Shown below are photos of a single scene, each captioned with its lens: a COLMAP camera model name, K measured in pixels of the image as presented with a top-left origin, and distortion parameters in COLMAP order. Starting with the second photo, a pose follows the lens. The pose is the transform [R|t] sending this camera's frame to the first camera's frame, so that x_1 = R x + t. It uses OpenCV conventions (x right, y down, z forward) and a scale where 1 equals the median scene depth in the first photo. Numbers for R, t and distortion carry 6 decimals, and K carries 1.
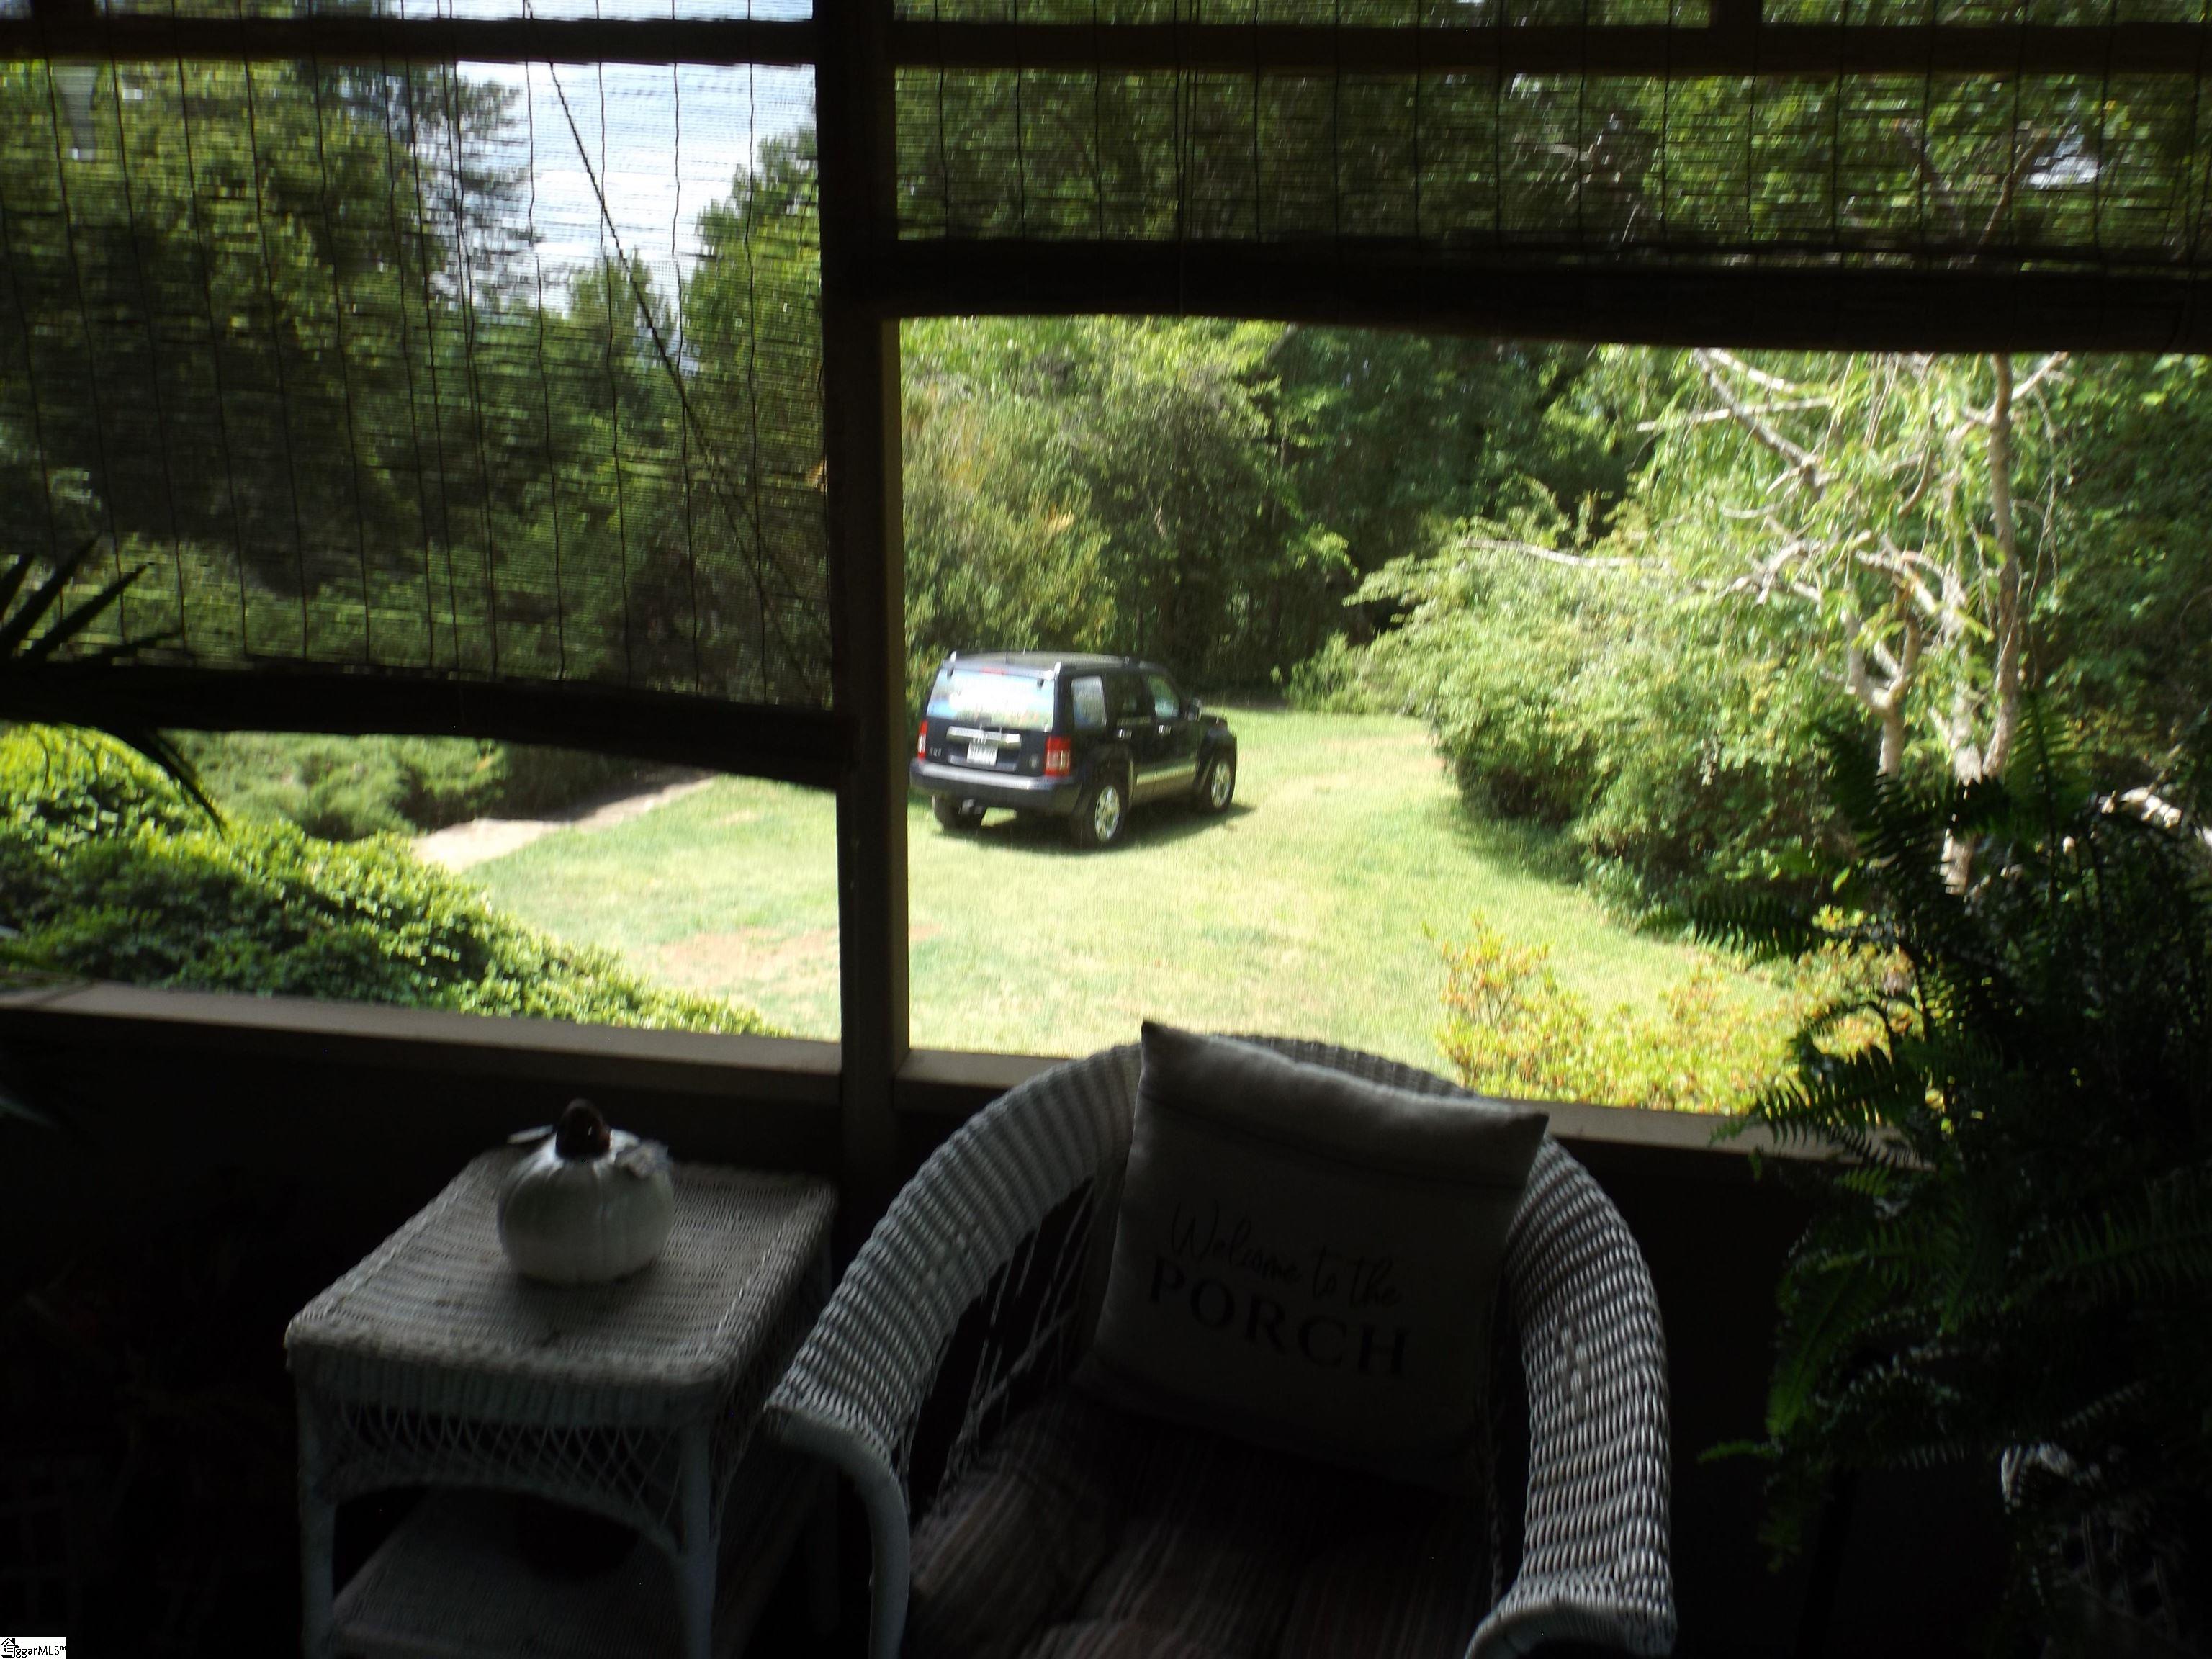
lens RADIAL K [[1629.3, 0, 1106.0], [0, 1629.3, 829.5], [0, 0, 1]] dist [0.006423, 0.002936]
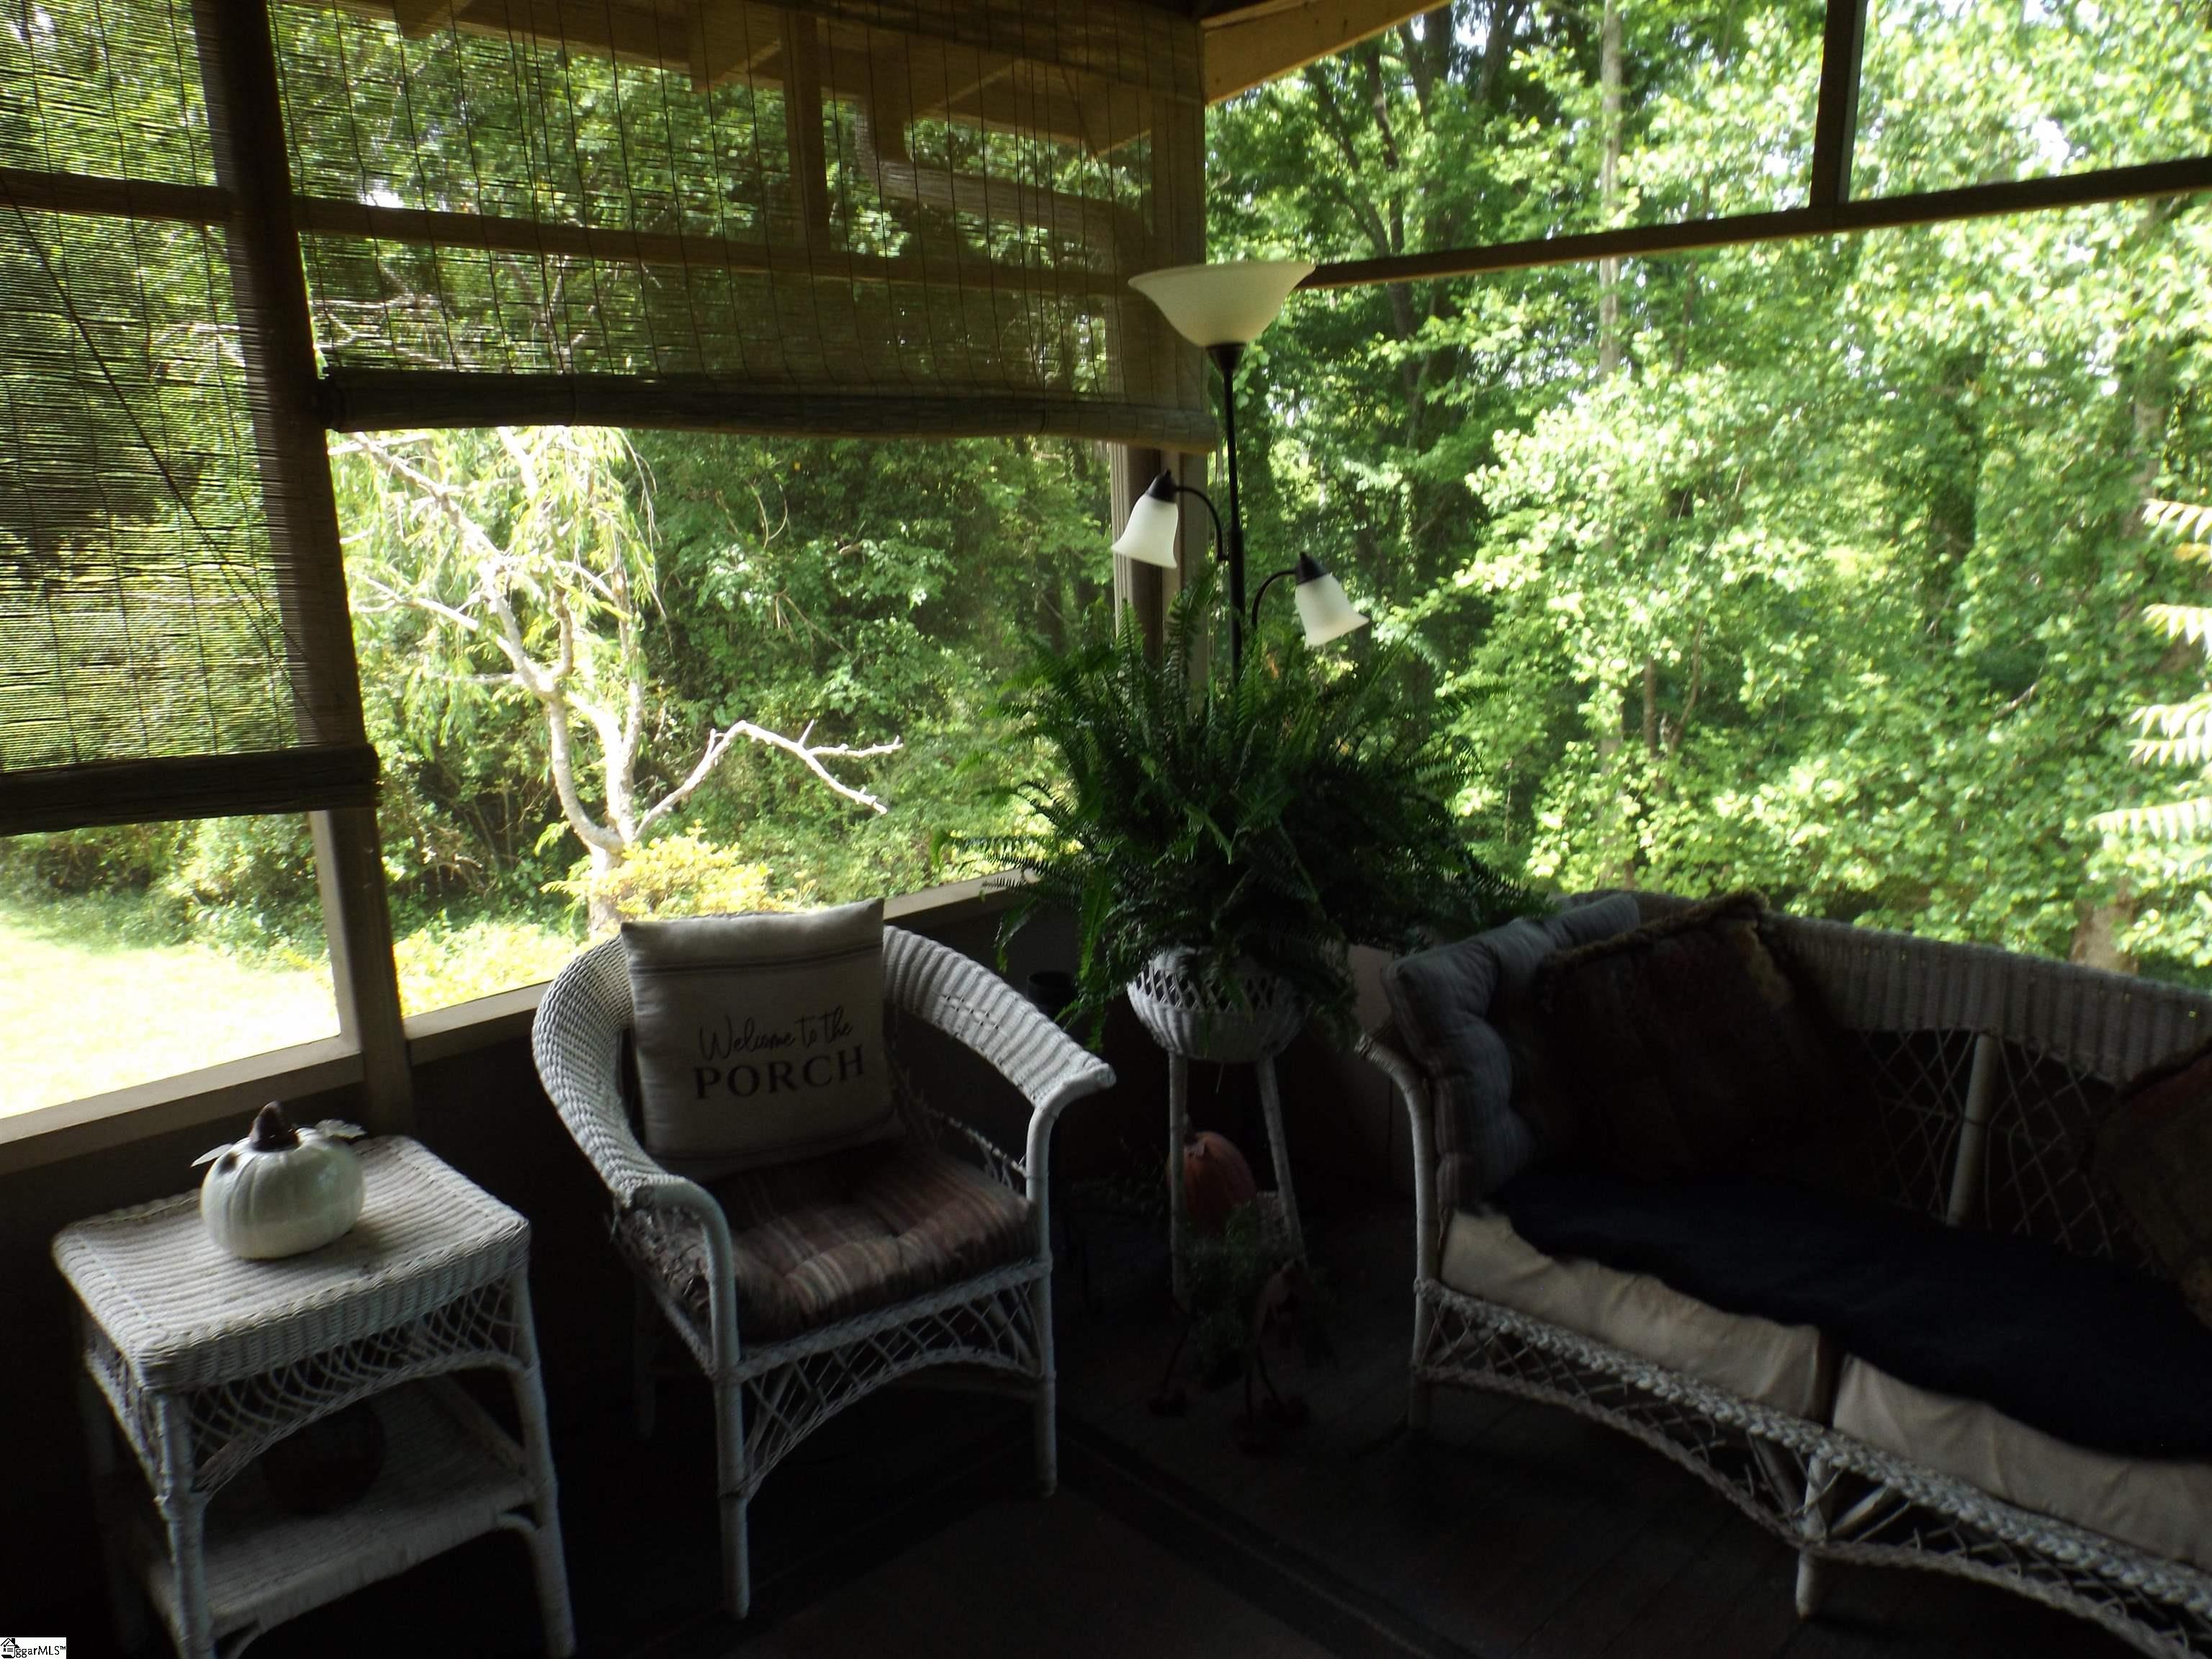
lens RADIAL K [[1629.3, 0, 1106.0], [0, 1629.3, 829.5], [0, 0, 1]] dist [0.006423, 0.002936]
pose [[0.615085, -0.223537, 0.756110, -0.087571], [0.230120, 0.968112, 0.099013, -0.000451], [-0.754132, 0.113095, 0.646912, -0.026659]]
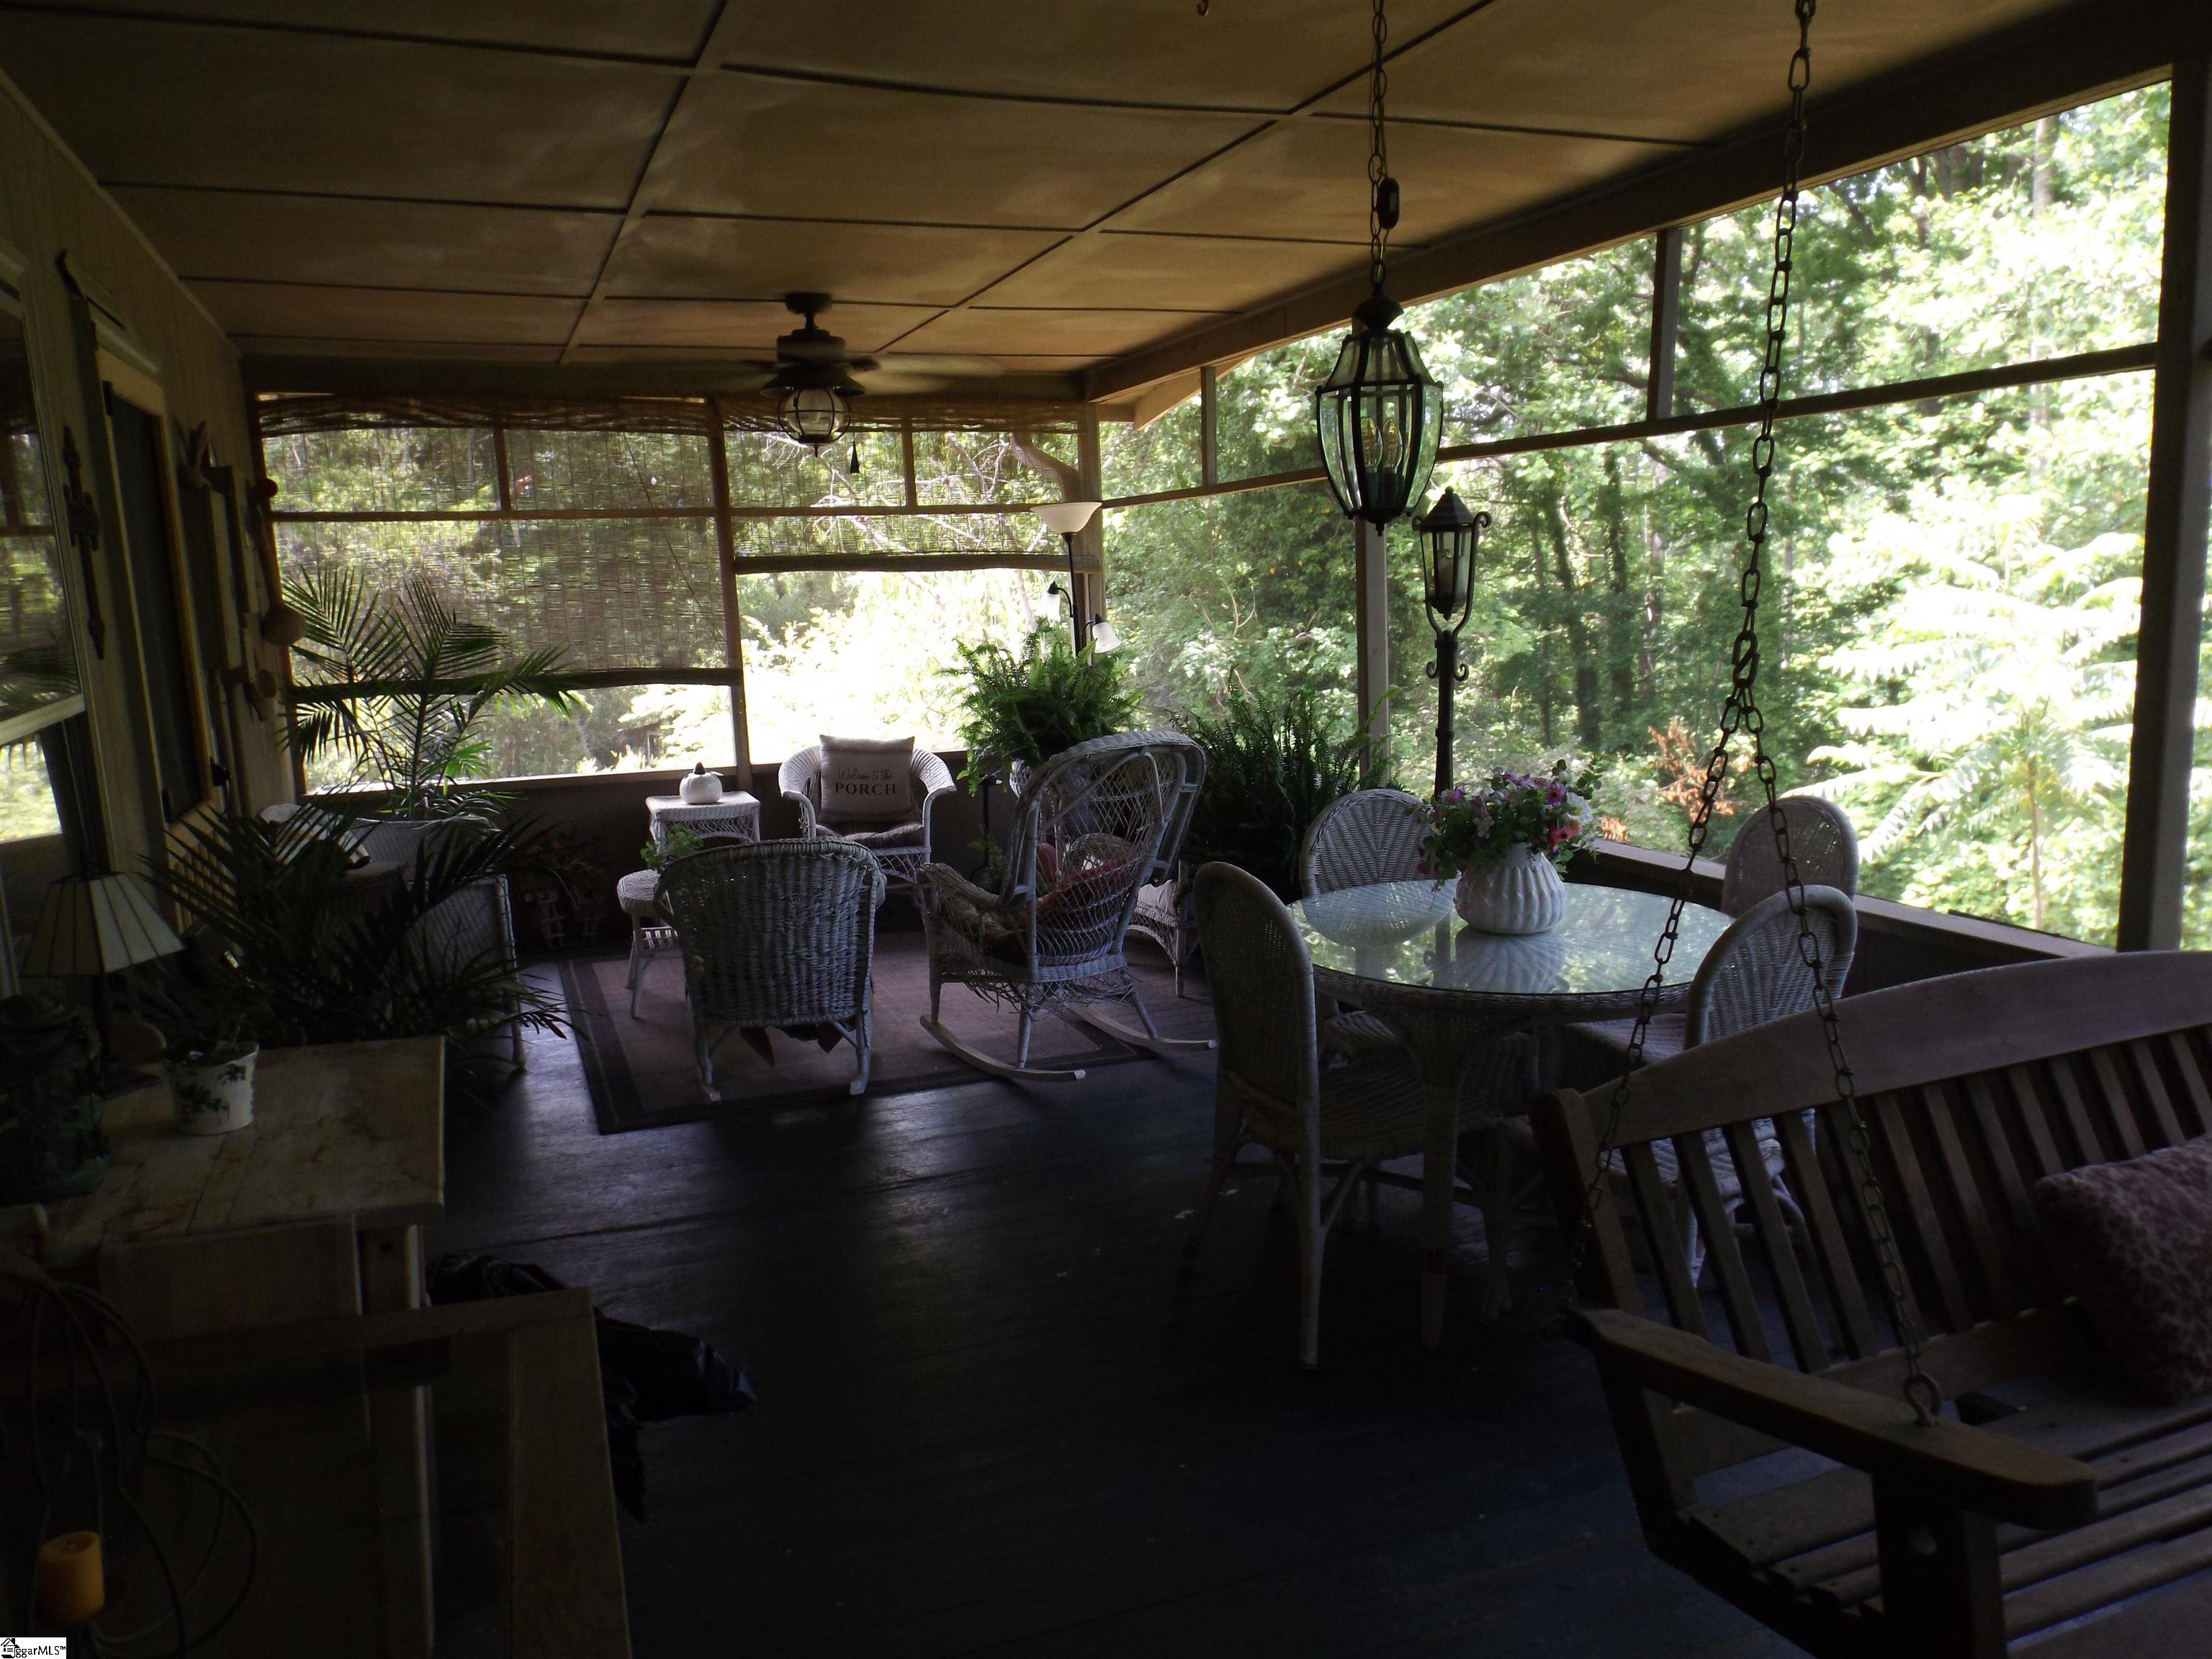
lens RADIAL K [[1642.1, 0, 1194.4], [0, 1642.1, 830.7], [0, 0, 1]] dist [0.082109, 0.000597]
pose [[0.848335, -0.145941, 0.508948, -0.157128], [0.188566, 0.981511, -0.032862, 0.078866], [-0.494742, 0.123848, 0.860170, -0.361545]]
